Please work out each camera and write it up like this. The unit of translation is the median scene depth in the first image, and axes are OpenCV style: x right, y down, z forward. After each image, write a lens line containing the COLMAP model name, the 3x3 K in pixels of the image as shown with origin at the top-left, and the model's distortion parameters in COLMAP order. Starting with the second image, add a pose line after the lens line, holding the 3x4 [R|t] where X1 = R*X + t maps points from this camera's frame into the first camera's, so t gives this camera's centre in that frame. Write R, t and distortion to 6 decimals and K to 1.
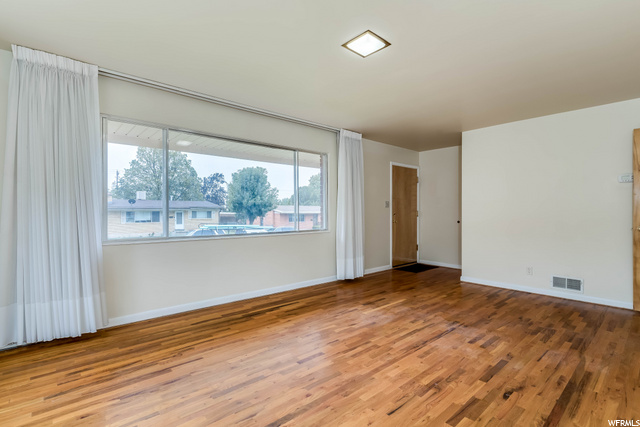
lens RADIAL K [[308.6, 0, 320.0], [0, 308.6, 213.5], [0, 0, 1]] dist [-0.001807, -0.000982]
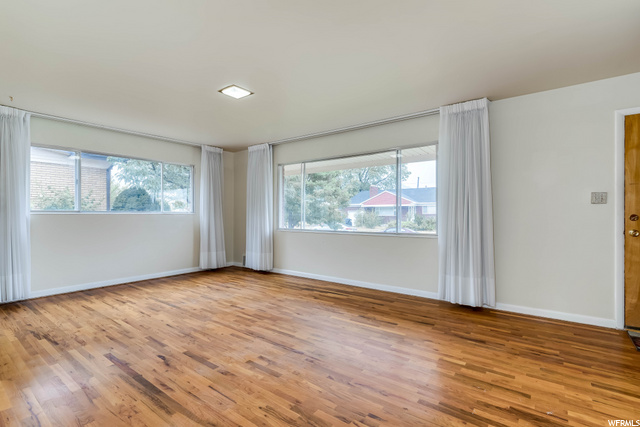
lens RADIAL K [[308.6, 0, 320.0], [0, 308.6, 213.5], [0, 0, 1]] dist [-0.001807, -0.000982]
pose [[0.184037, -0.001264, -0.982919, 1.386495], [-0.001798, 0.999997, -0.001623, -0.004354], [0.982918, 0.002066, 0.184034, 0.982741]]
